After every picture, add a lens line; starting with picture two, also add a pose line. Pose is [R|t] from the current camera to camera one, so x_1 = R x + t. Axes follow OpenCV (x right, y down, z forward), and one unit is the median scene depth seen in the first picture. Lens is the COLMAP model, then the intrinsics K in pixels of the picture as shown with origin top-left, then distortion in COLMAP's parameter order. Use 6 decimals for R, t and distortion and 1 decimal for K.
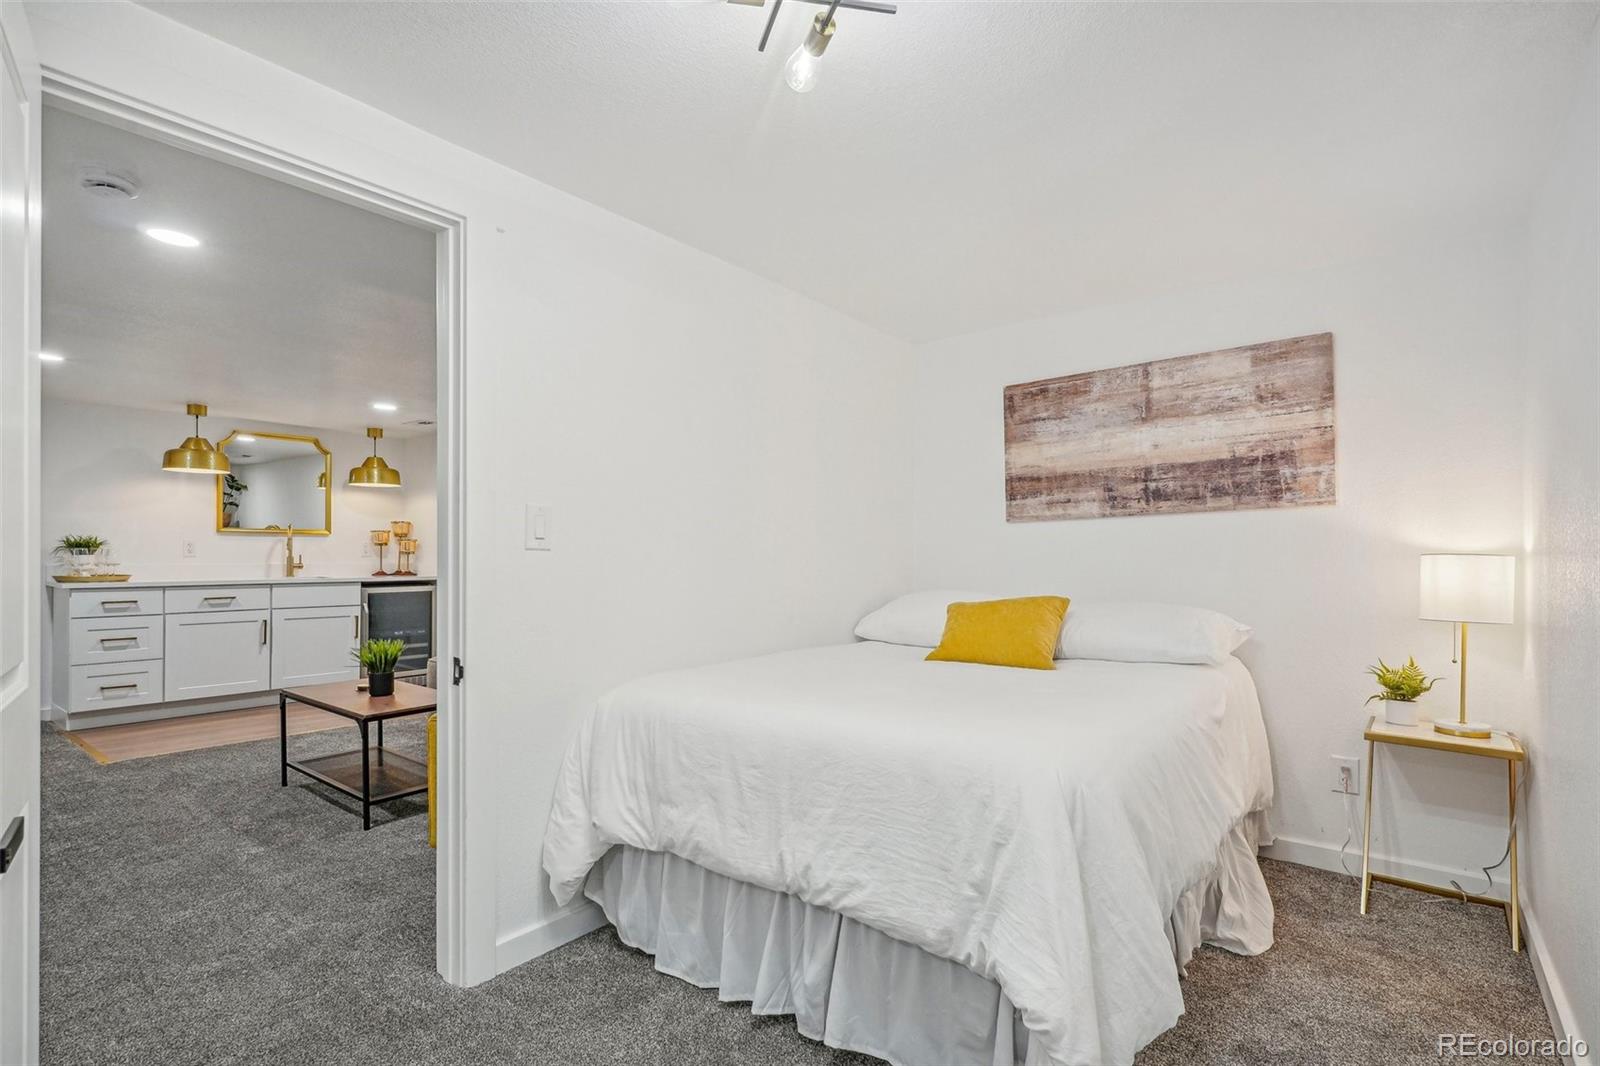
lens RADIAL K [[770.6, 0, 798.5], [0, 770.6, 547.4], [0, 0, 1]] dist [-0.004185, -0.000451]
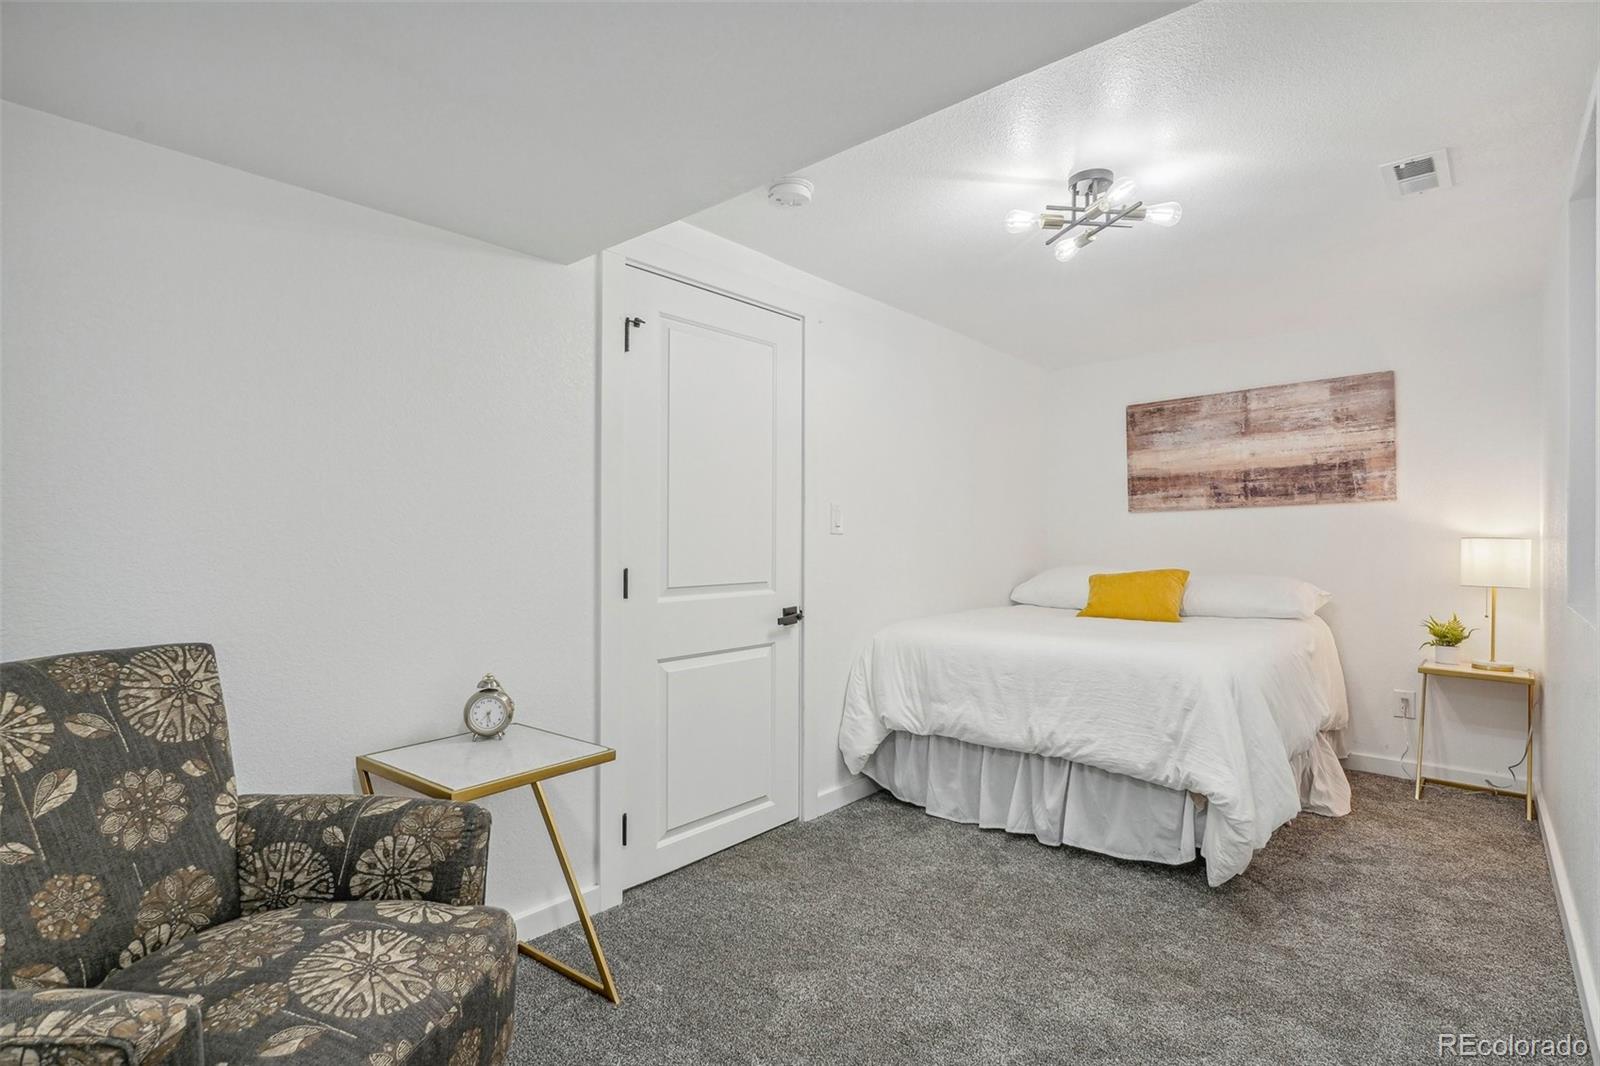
lens RADIAL K [[770.6, 0, 801.3], [0, 770.6, 529.1], [0, 0, 1]] dist [-0.004185, -0.000451]
pose [[0.998582, 0.000389, -0.053228, -0.296845], [-0.000521, 0.999997, -0.002474, -0.002680], [0.053227, 0.002498, 0.998579, -0.438172]]
